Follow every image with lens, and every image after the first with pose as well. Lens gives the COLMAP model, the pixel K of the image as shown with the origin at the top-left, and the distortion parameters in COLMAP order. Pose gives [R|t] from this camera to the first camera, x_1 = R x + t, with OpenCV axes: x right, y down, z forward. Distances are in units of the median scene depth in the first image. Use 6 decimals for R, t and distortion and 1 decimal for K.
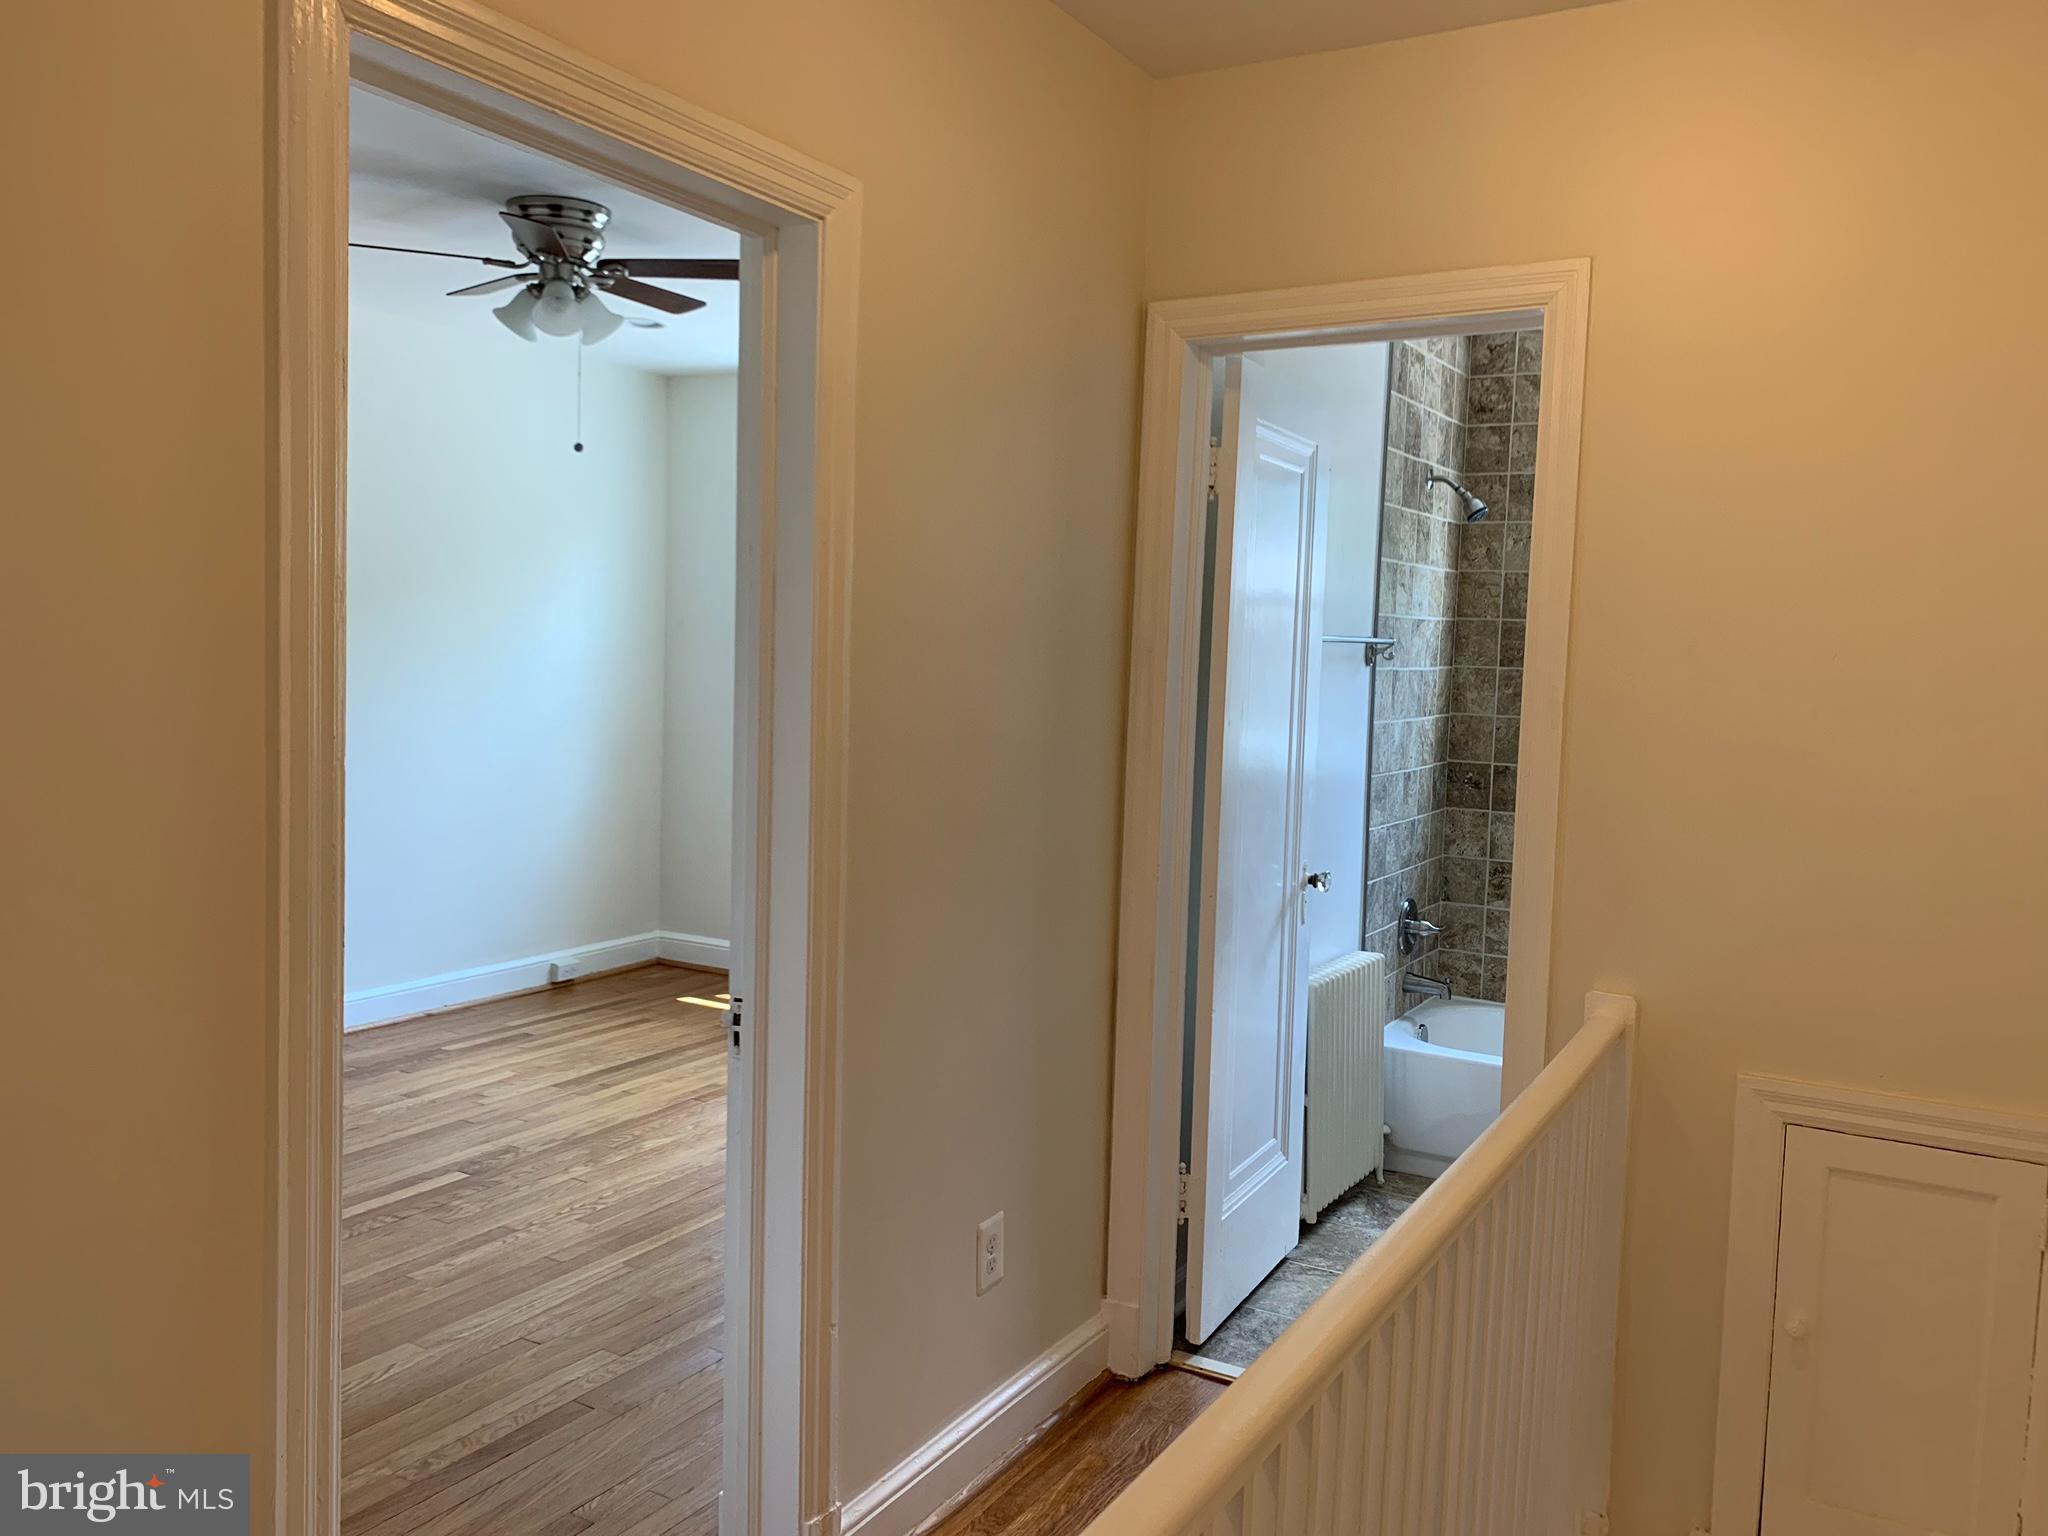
lens RADIAL K [[1593.9, 0, 1017.7], [0, 1593.9, 746.0], [0, 0, 1]] dist [0.003510, 0.000411]
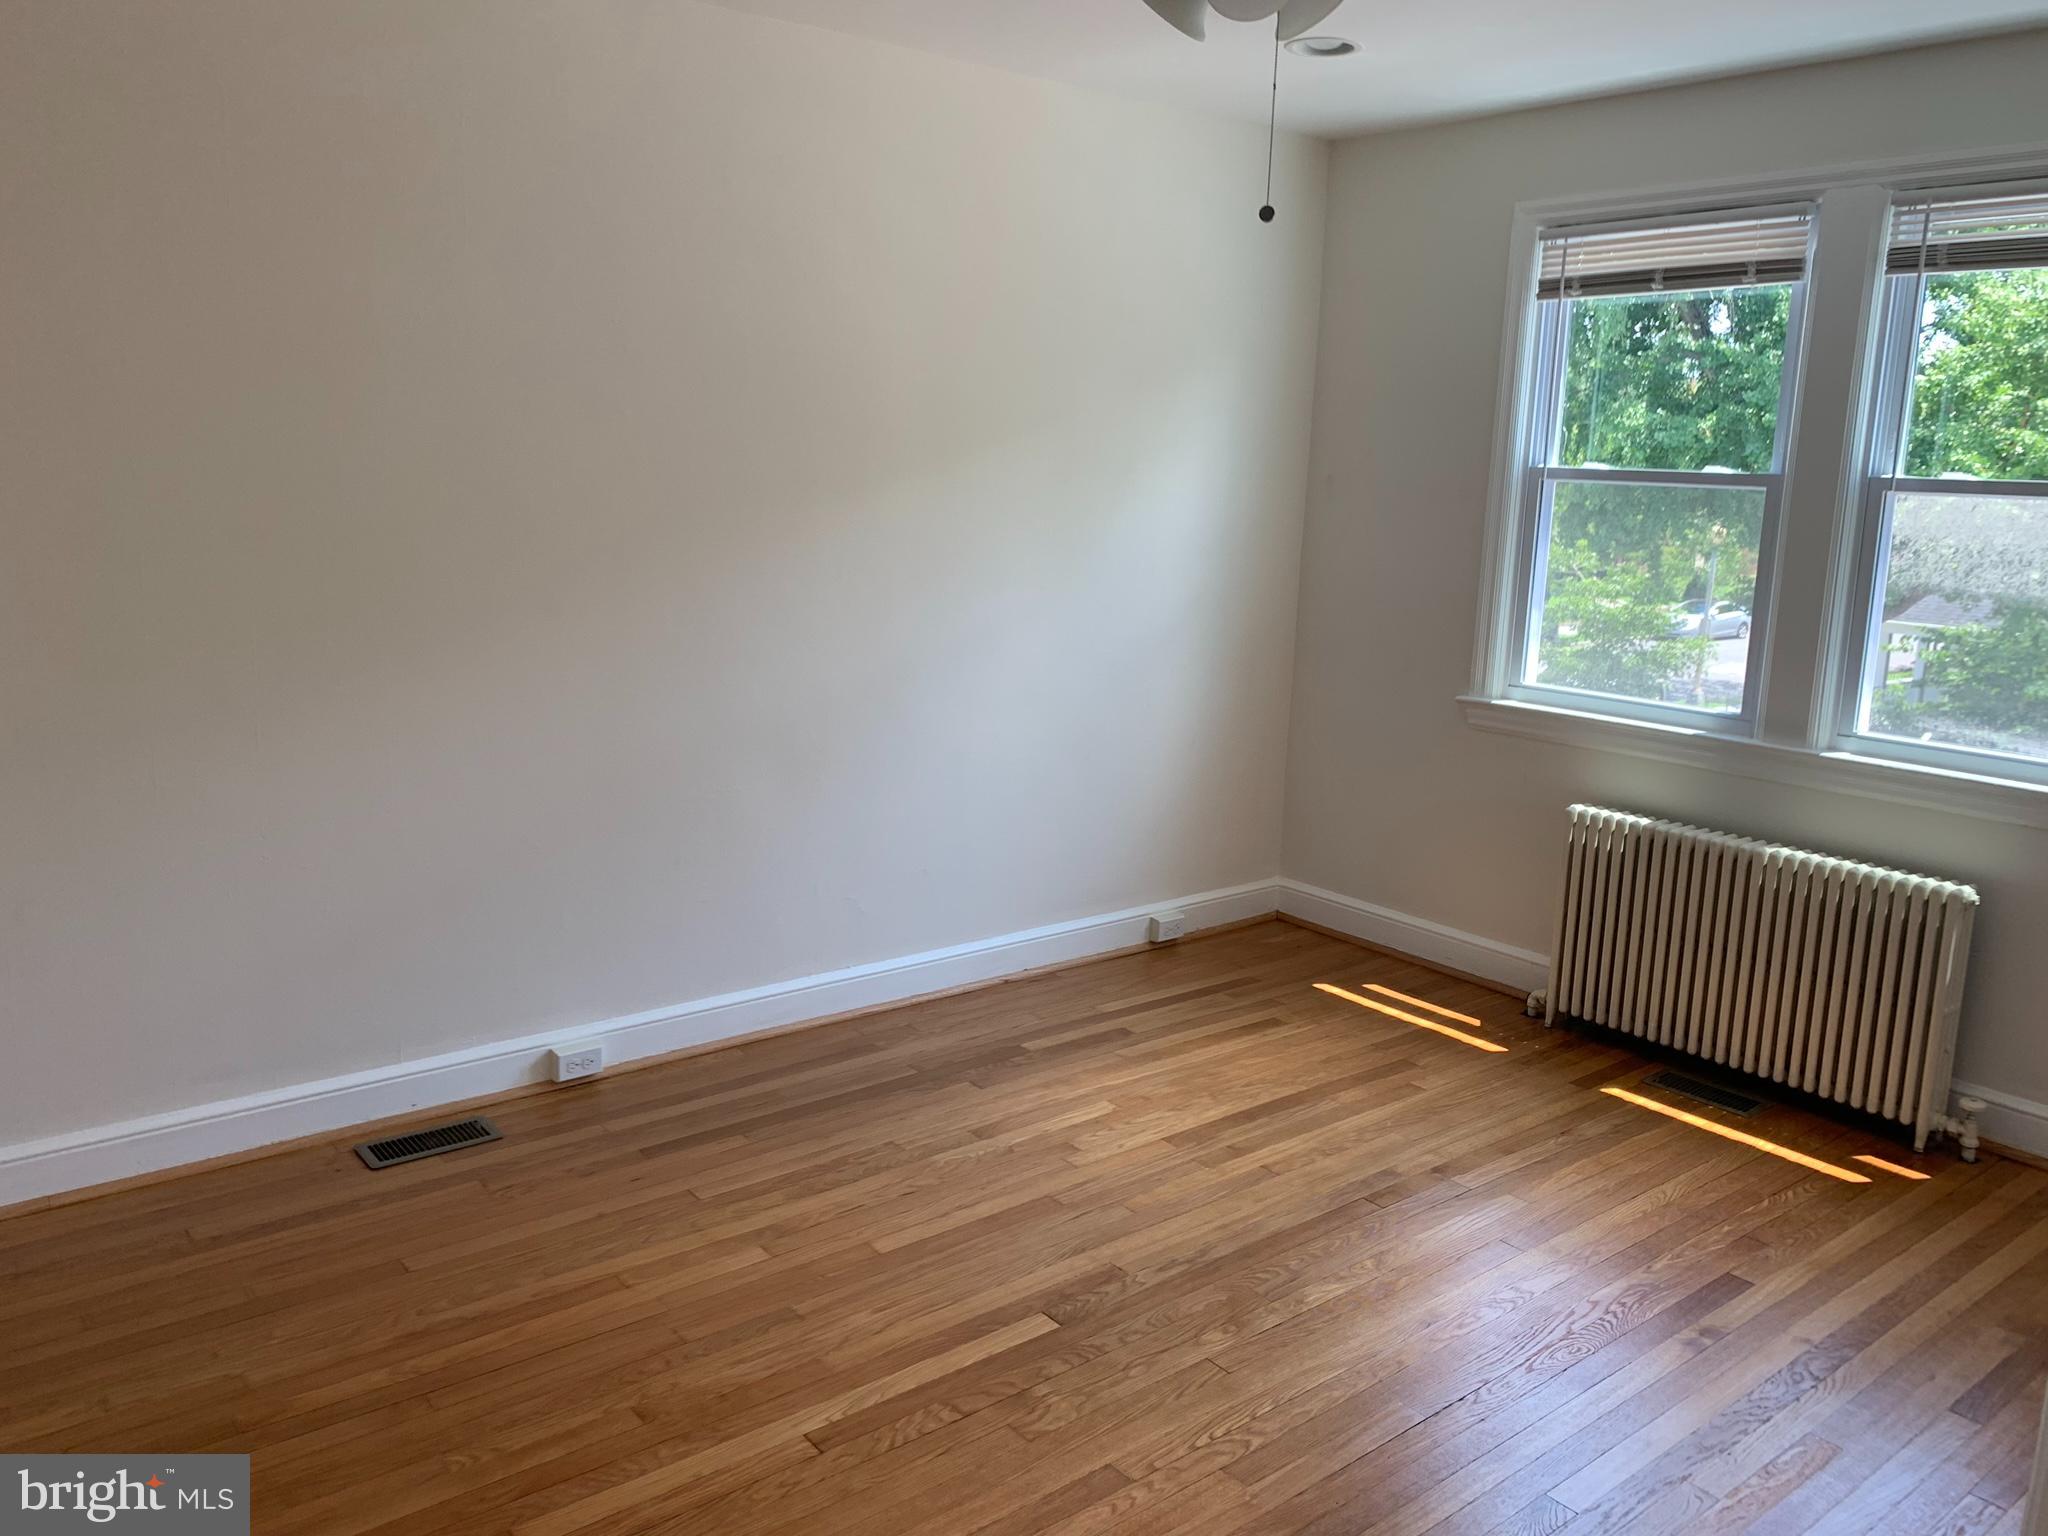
lens RADIAL K [[1593.9, 0, 1017.7], [0, 1593.9, 746.0], [0, 0, 1]] dist [0.003510, 0.000411]
pose [[0.939667, 0.056463, -0.337399, -0.124153], [-0.022423, 0.994330, 0.103952, -0.040606], [0.341355, -0.090114, 0.935605, 0.325548]]
